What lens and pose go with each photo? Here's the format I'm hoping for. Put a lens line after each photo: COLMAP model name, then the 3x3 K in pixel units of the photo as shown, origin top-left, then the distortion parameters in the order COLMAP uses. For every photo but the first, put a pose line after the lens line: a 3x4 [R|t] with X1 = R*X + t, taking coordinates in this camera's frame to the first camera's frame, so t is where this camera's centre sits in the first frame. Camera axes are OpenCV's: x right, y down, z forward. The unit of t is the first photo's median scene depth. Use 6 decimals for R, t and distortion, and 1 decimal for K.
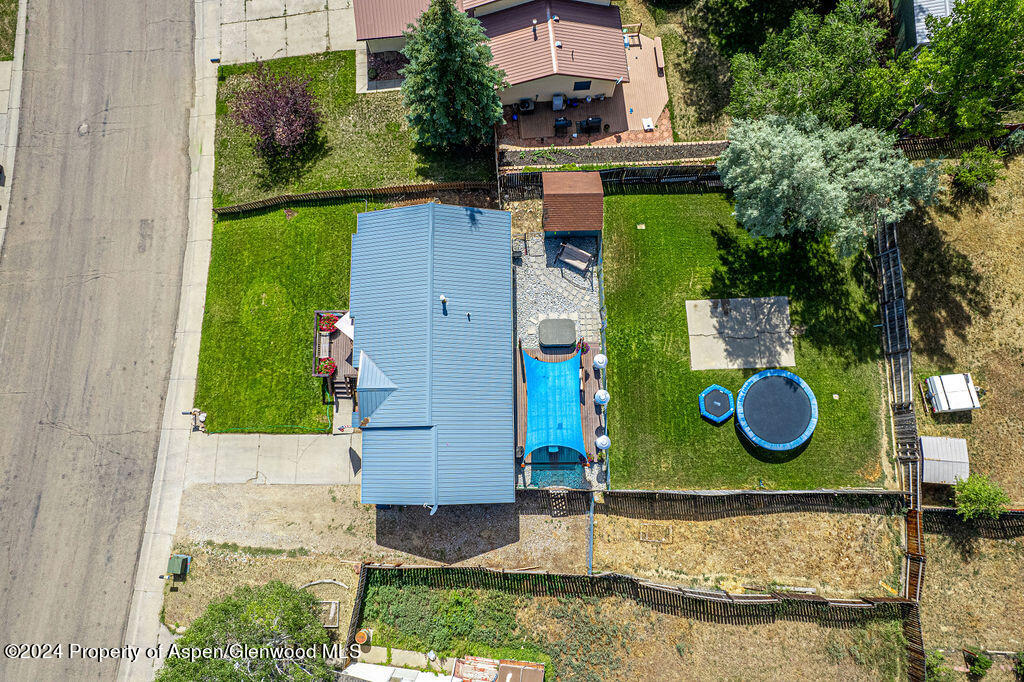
lens RADIAL K [[653.8, 0, 513.1], [0, 653.8, 344.2], [0, 0, 1]] dist [-0.075275, 0.069374]
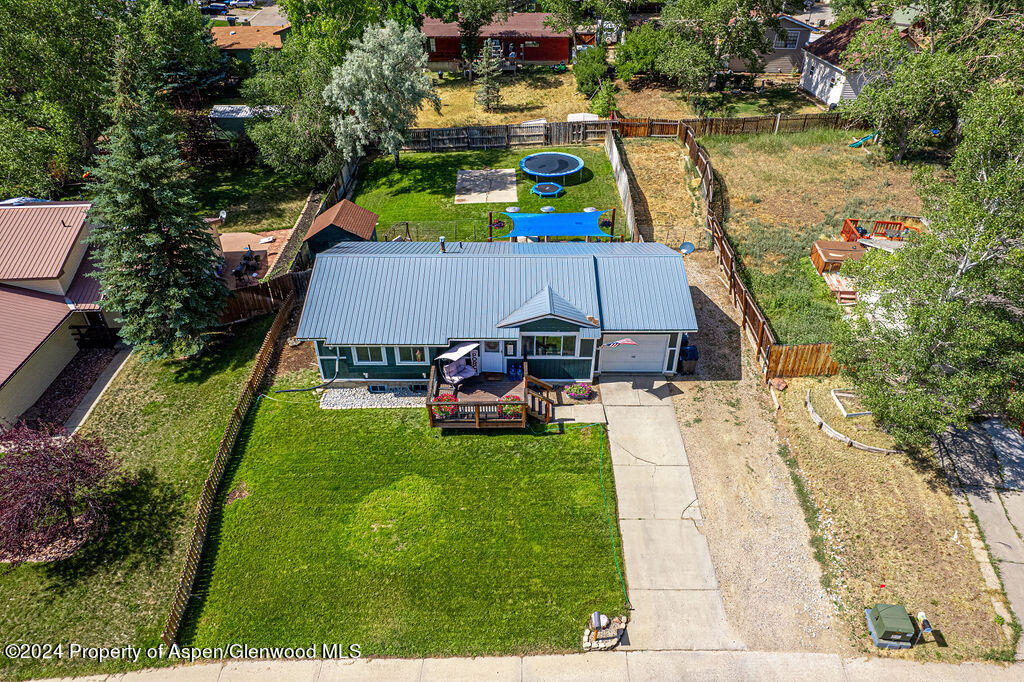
lens RADIAL K [[659.3, 0, 512.0], [0, 659.3, 341.0], [0, 0, 1]] dist [-0.079511, 0.073598]
pose [[0.010946, -0.560660, 0.827974, -0.794772], [0.985229, 0.147559, 0.086894, -0.032375], [-0.170893, 0.814792, 0.553994, 0.556623]]
